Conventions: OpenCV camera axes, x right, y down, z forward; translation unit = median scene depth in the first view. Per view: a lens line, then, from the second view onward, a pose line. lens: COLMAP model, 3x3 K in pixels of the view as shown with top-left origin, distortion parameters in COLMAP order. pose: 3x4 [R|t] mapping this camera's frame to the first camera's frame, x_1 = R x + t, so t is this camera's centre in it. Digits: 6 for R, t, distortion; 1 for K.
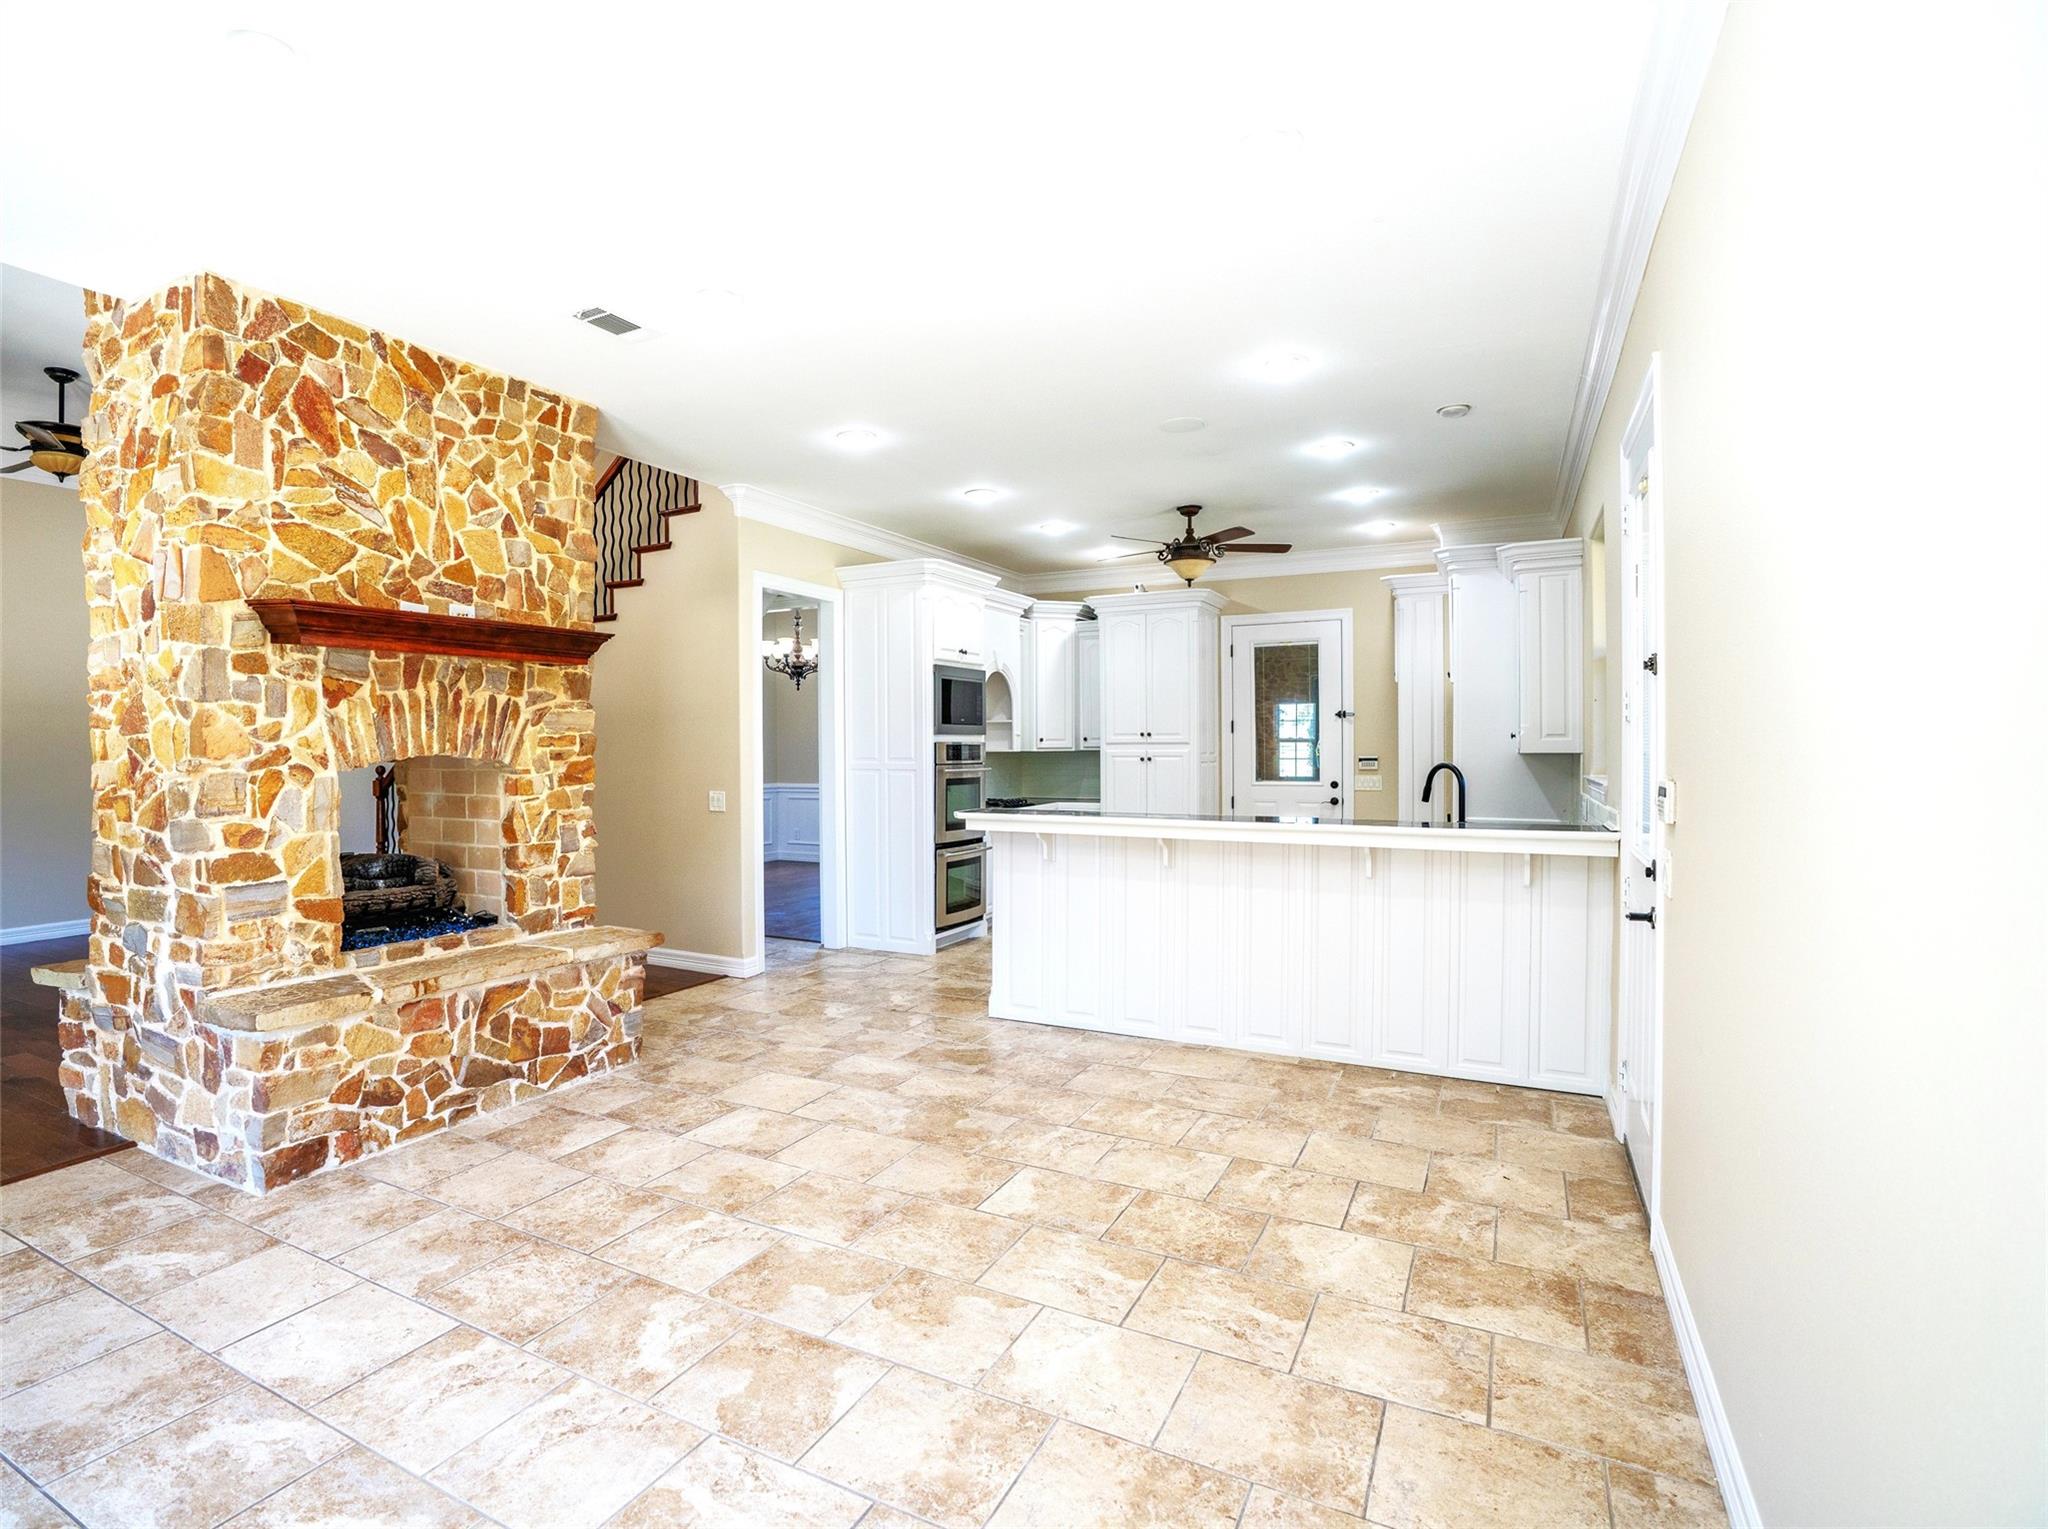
lens RADIAL K [[1043.4, 0, 907.0], [0, 1043.4, 755.6], [0, 0, 1]] dist [-0.029621, 0.000705]
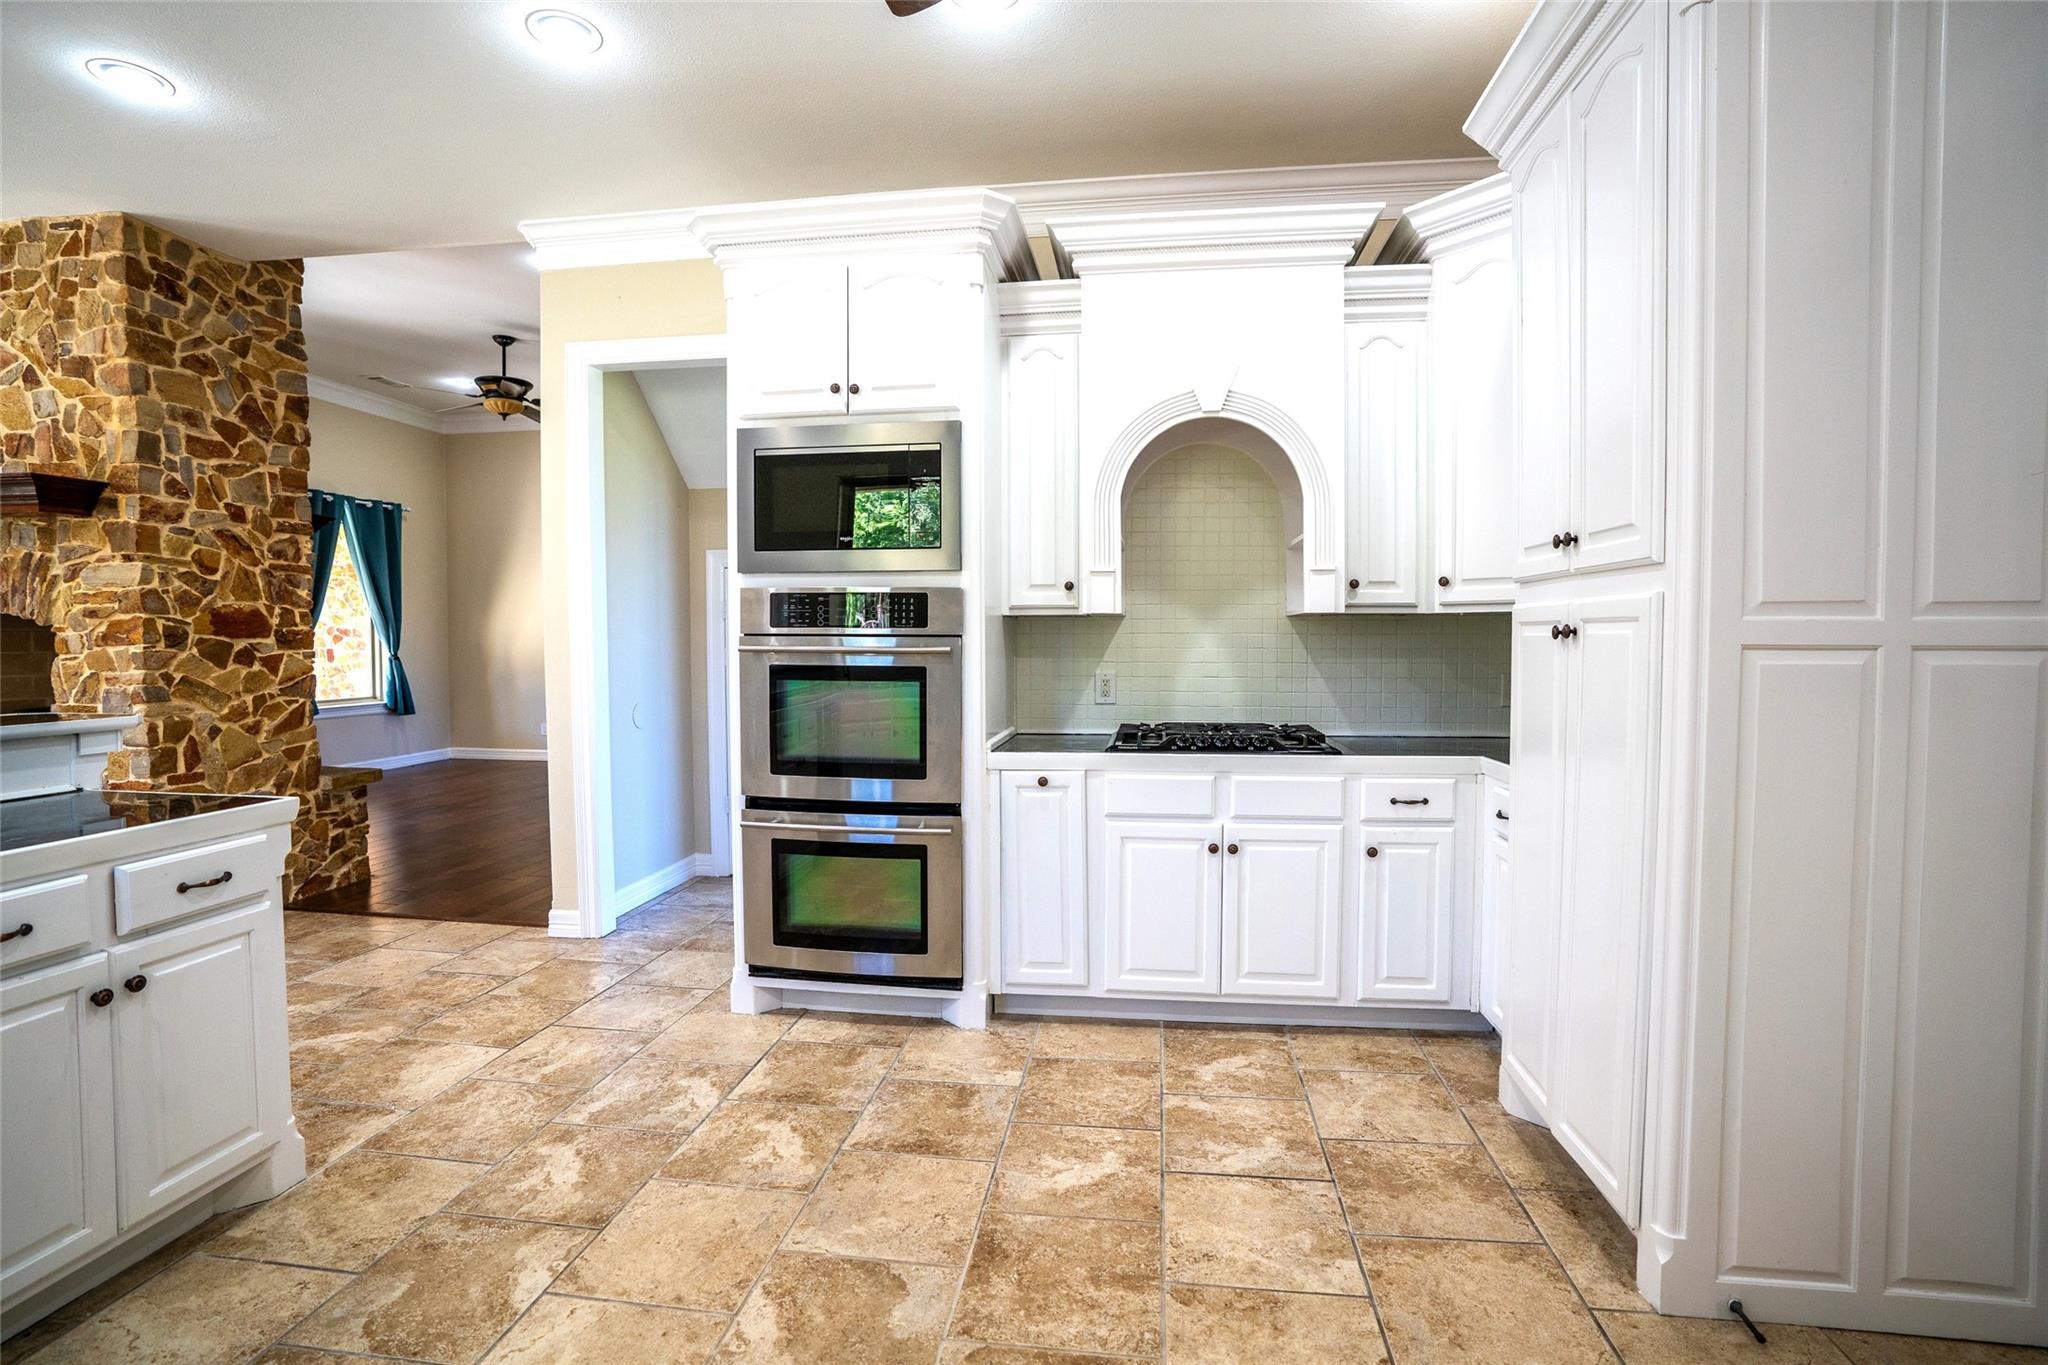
lens RADIAL K [[952.6, 0, 1015.7], [0, 952.6, 678.6], [0, 0, 1]] dist [-0.060155, 0.023112]
pose [[0.390129, 0.042832, -0.919763, 0.808307], [-0.012619, 0.999072, 0.041172, 0.015380], [0.920674, -0.004456, 0.390308, 1.564058]]
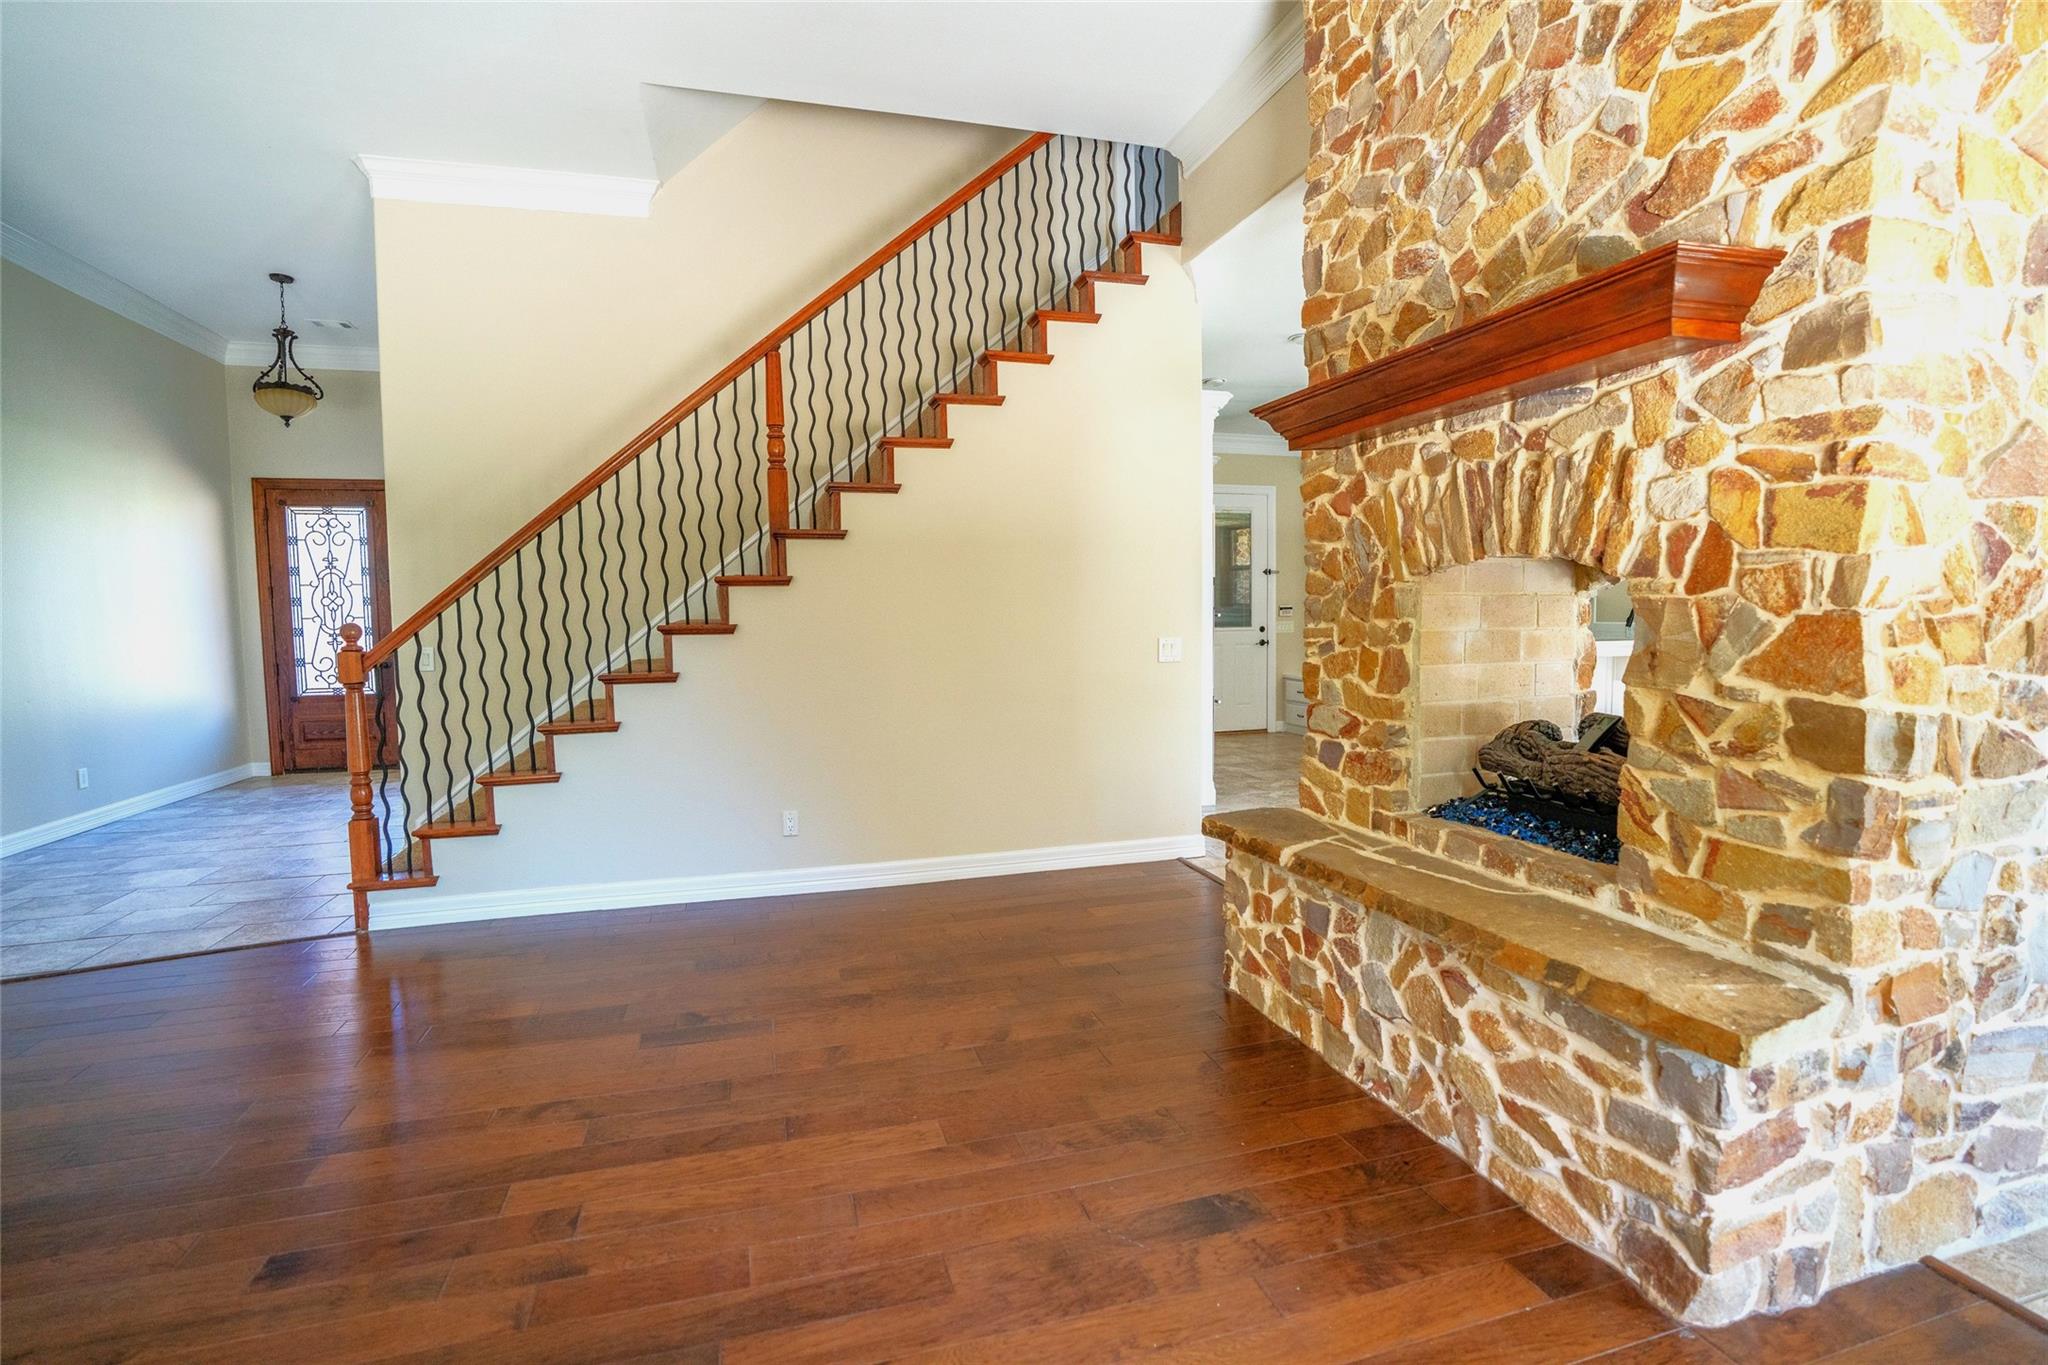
lens RADIAL K [[952.6, 0, 1025.3], [0, 952.6, 679.8], [0, 0, 1]] dist [-0.060155, 0.023112]
pose [[0.675407, -0.055340, 0.735366, -1.209598], [0.015778, 0.998036, 0.060616, 0.030741], [-0.737277, -0.029338, 0.674954, 0.881463]]
